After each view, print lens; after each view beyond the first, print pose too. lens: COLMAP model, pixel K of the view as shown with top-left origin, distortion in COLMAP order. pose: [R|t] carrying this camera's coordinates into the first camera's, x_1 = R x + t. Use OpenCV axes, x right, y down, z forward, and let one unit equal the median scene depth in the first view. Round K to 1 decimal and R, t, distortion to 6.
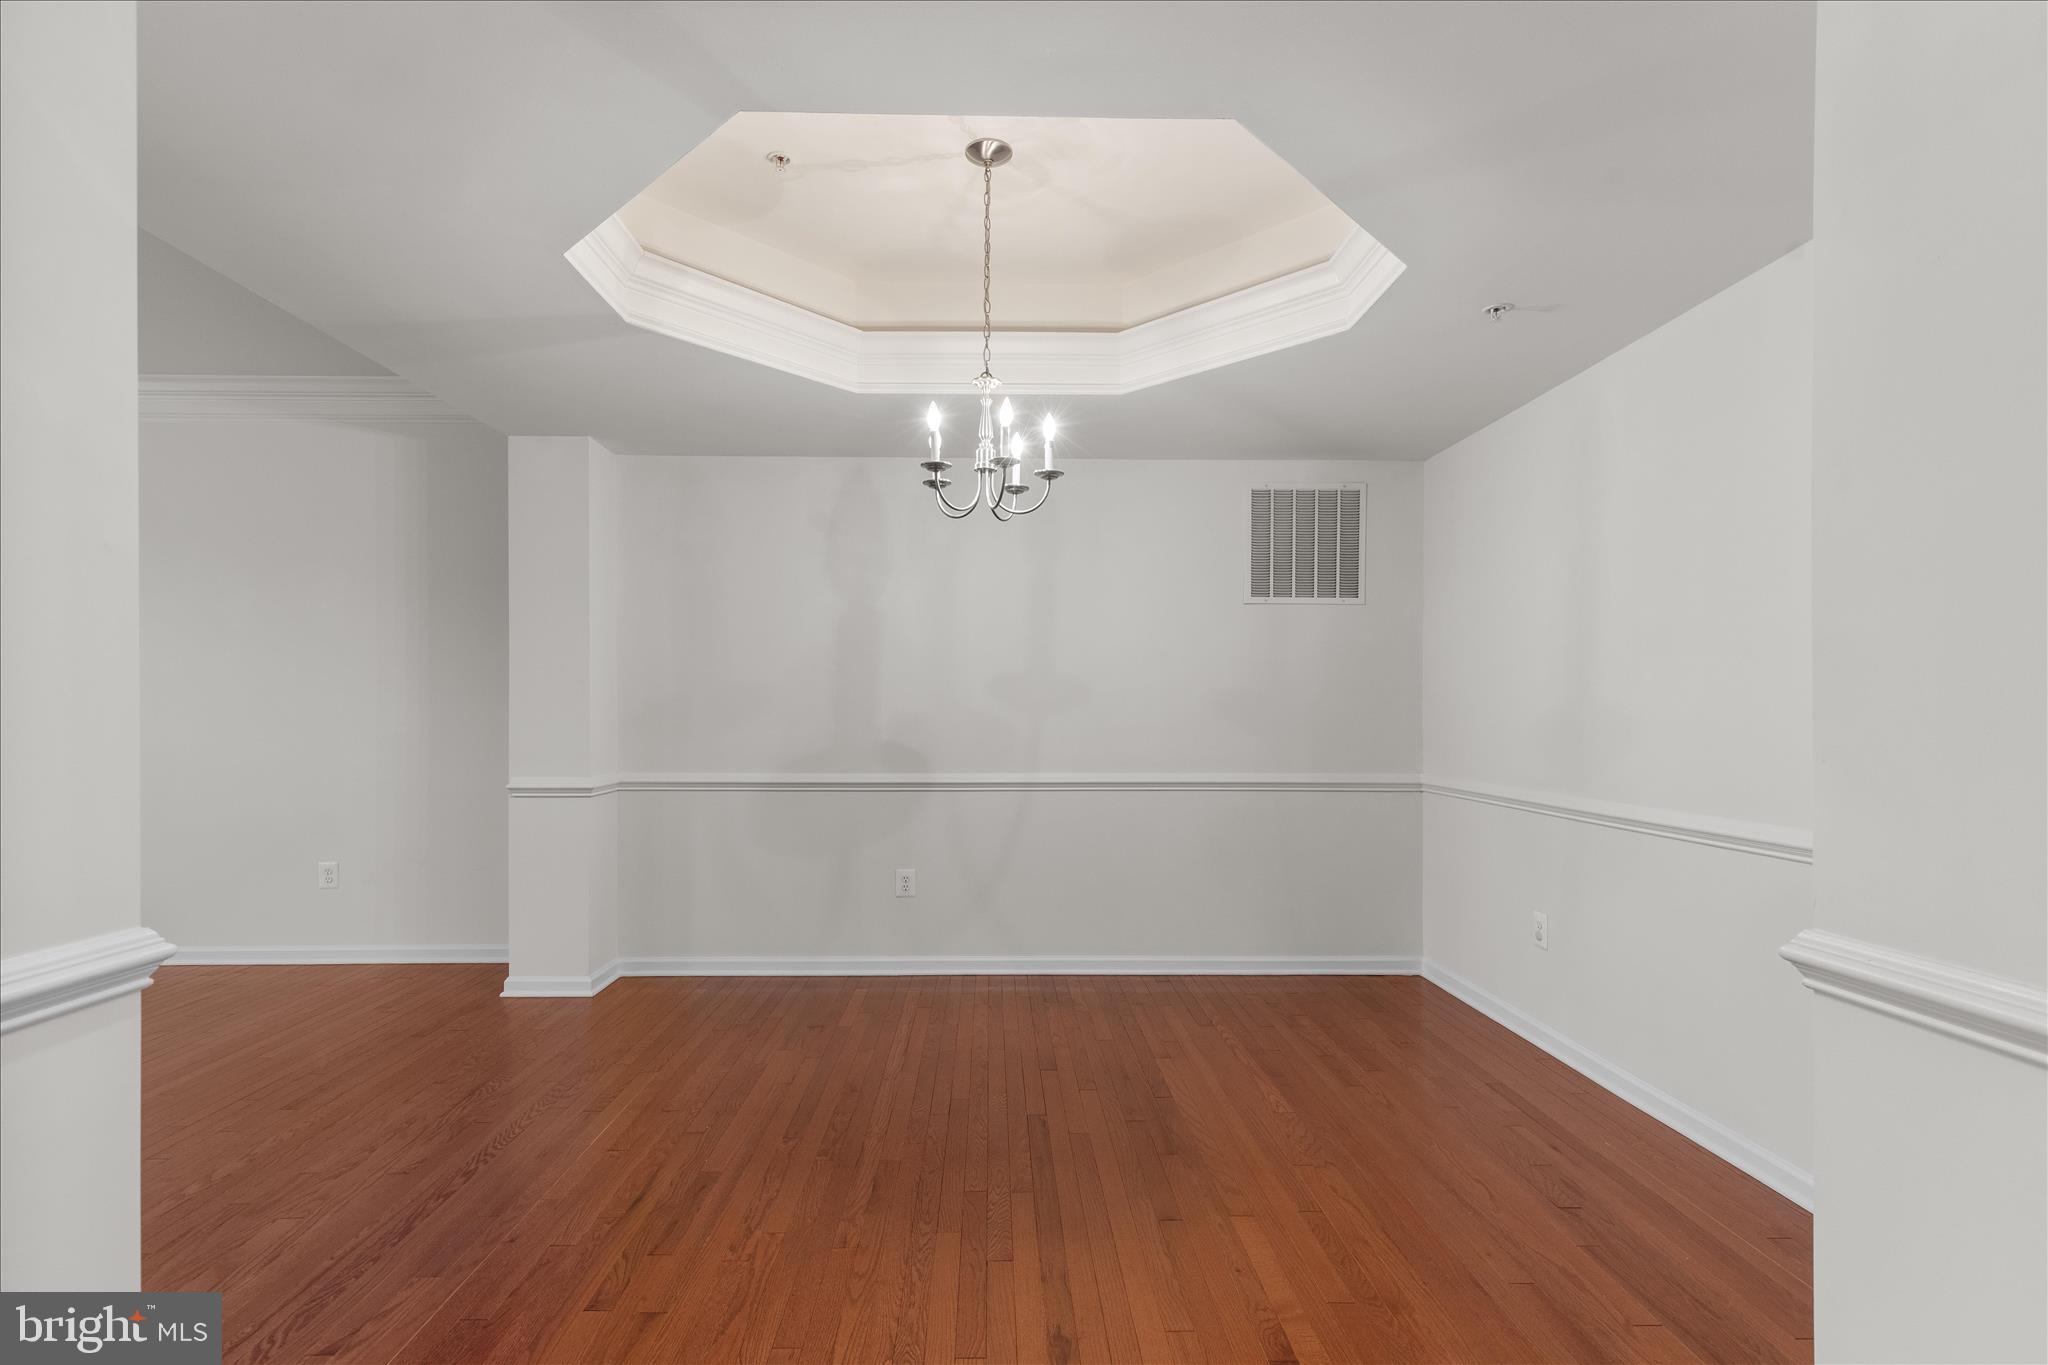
lens RADIAL K [[955.5, 0, 1018.4], [0, 955.5, 708.3], [0, 0, 1]] dist [0.000812, -0.000176]
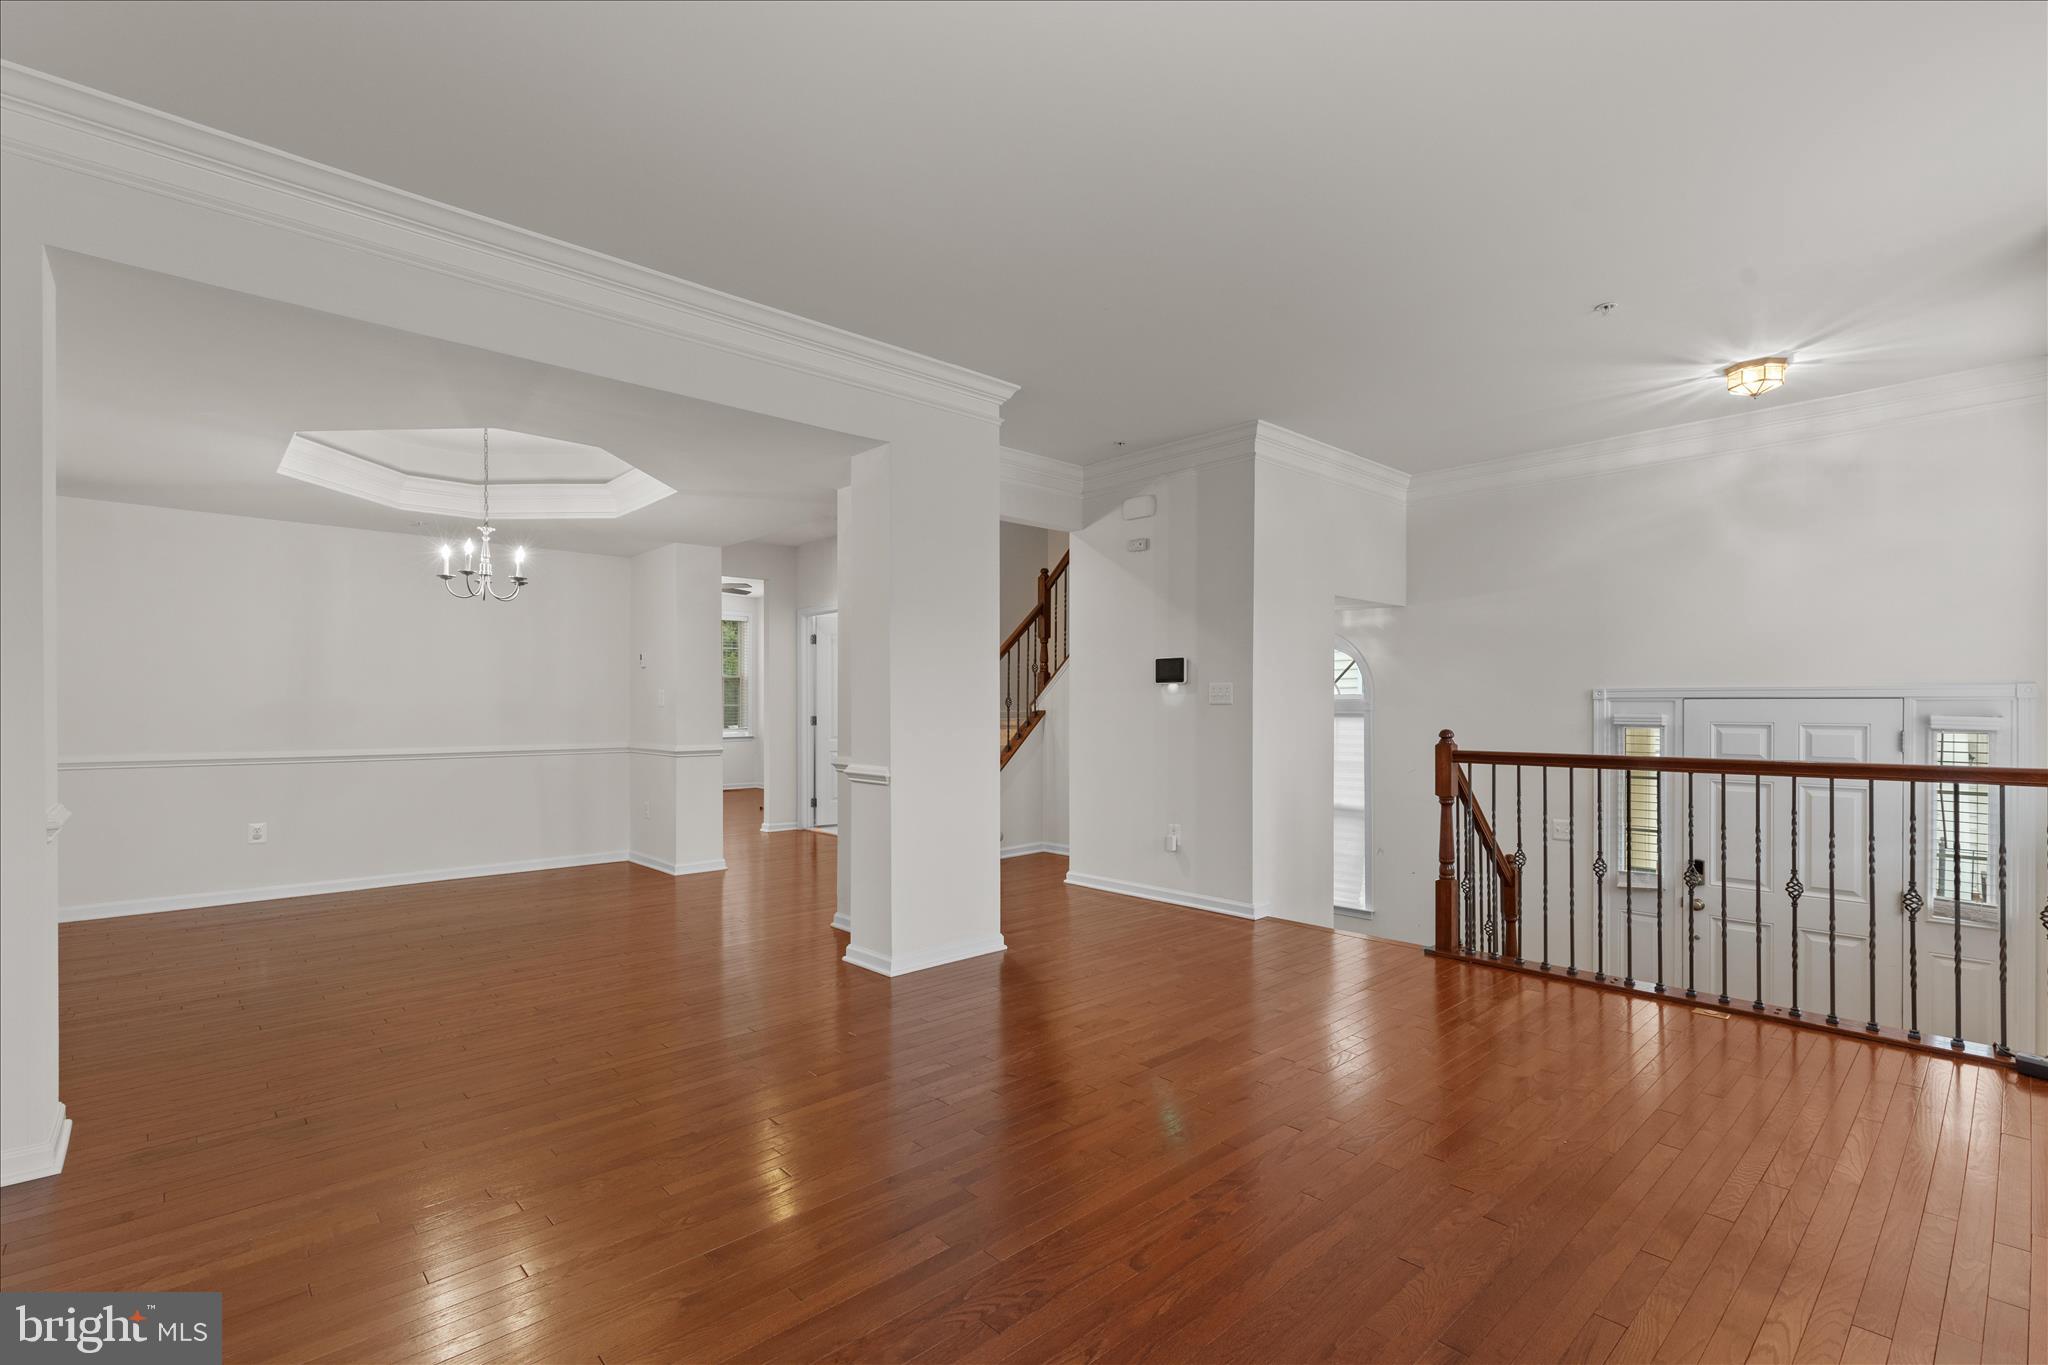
lens RADIAL K [[933.4, 0, 1031.5], [0, 933.4, 707.4], [0, 0, 1]] dist [0.005863, -0.000154]
pose [[-0.659531, -0.004035, 0.751667, -1.719408], [-0.008739, 0.999959, -0.002300, 0.002514], [-0.751627, -0.008085, -0.659539, 1.152576]]
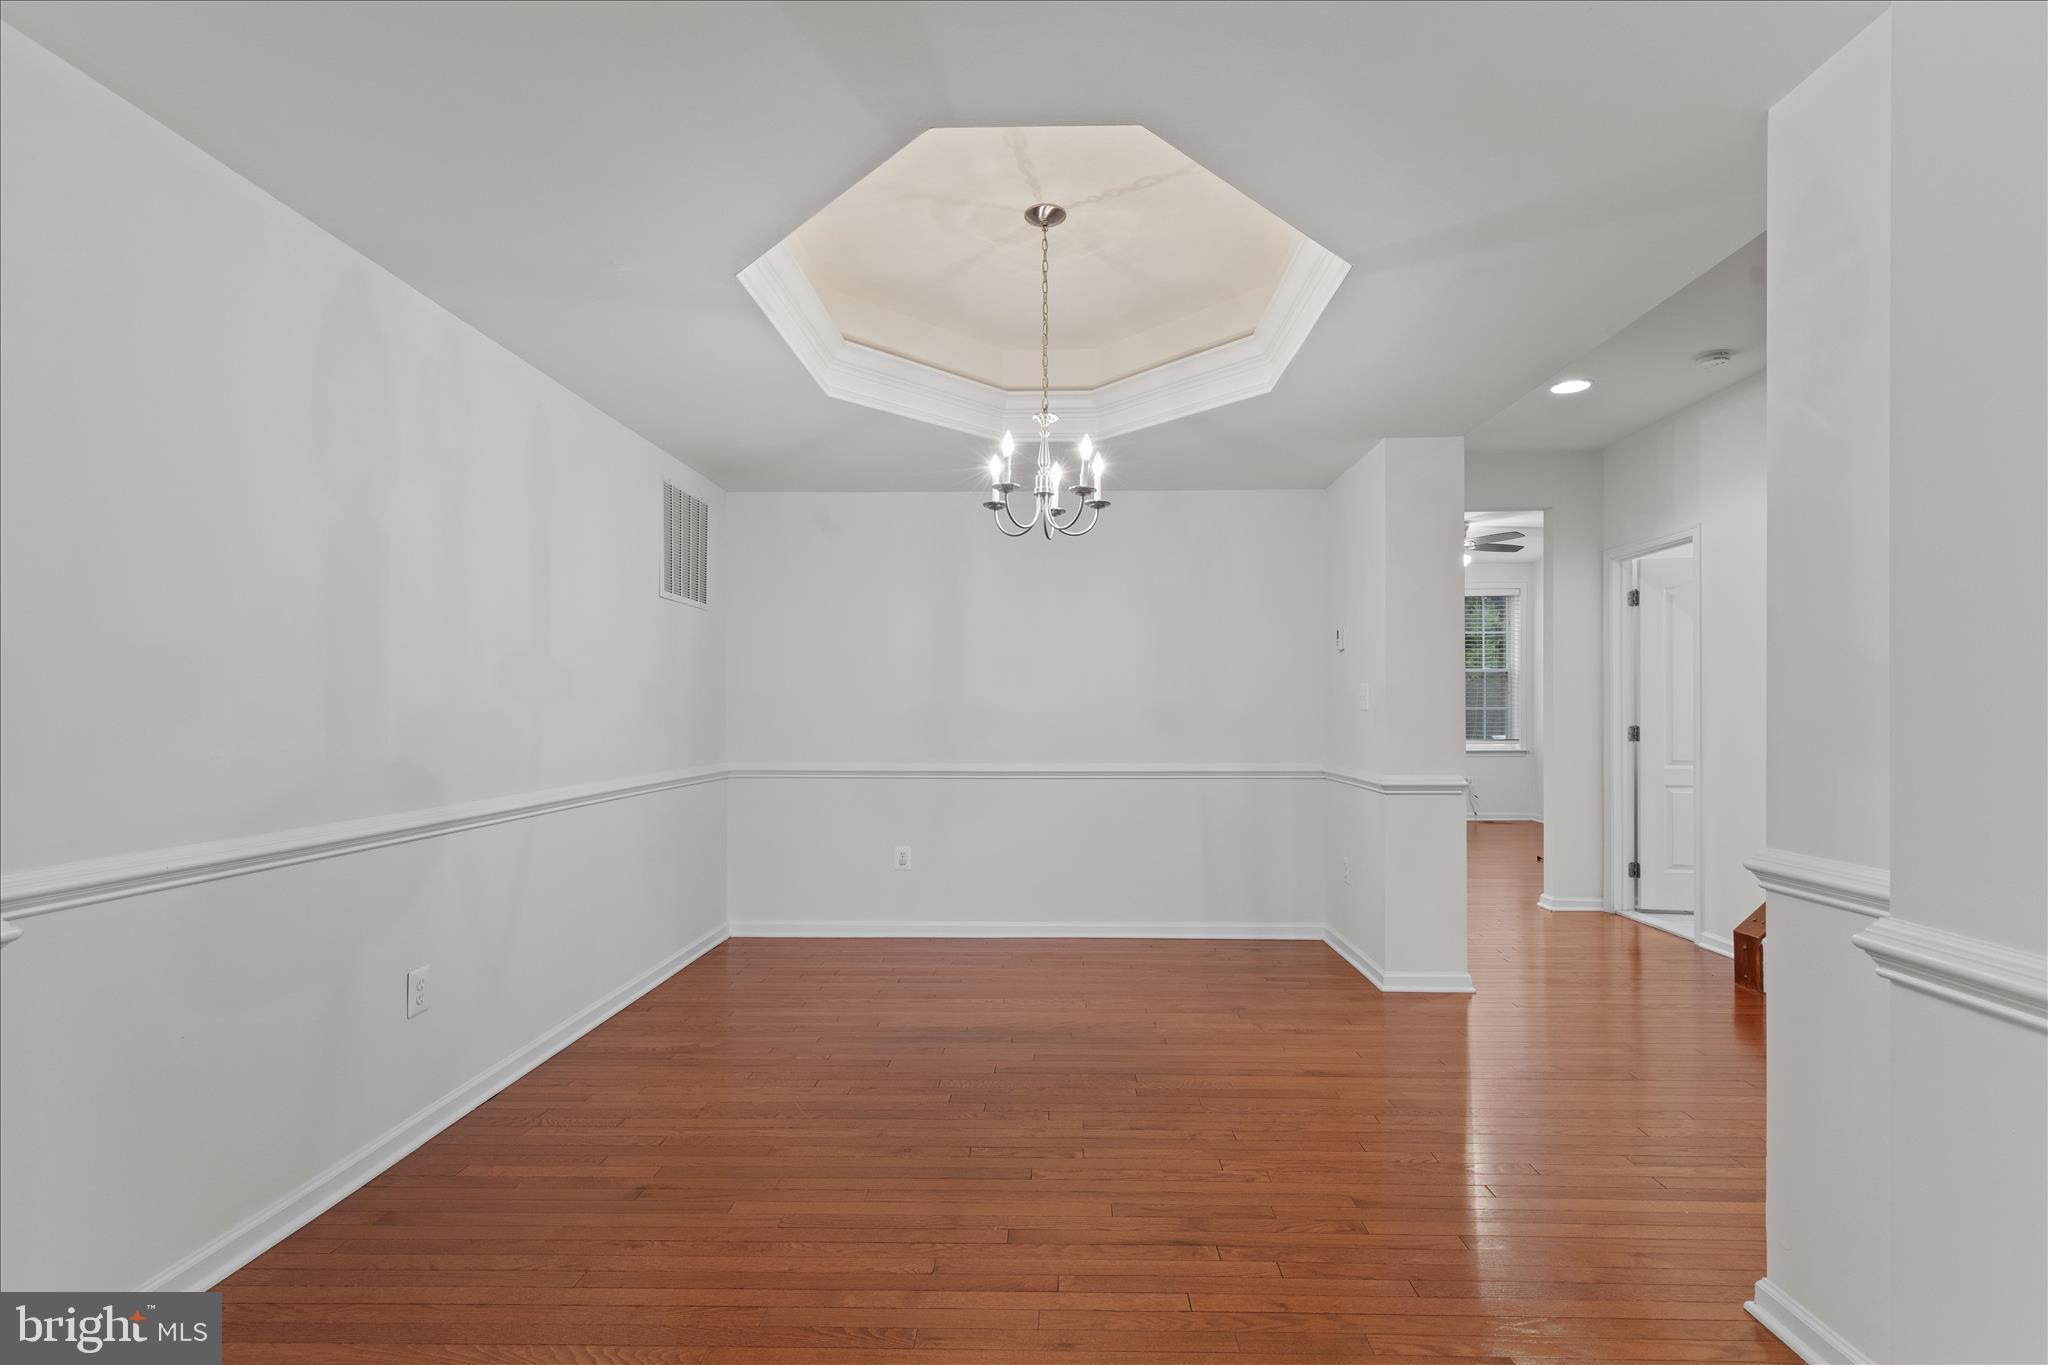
lens RADIAL K [[933.4, 0, 1031.5], [0, 933.4, 707.4], [0, 0, 1]] dist [0.005863, -0.000154]
pose [[0.058884, -0.000856, 0.998264, -0.932180], [-0.006822, 0.999976, 0.001260, -0.000693], [-0.998242, -0.006885, 0.058877, 0.781941]]
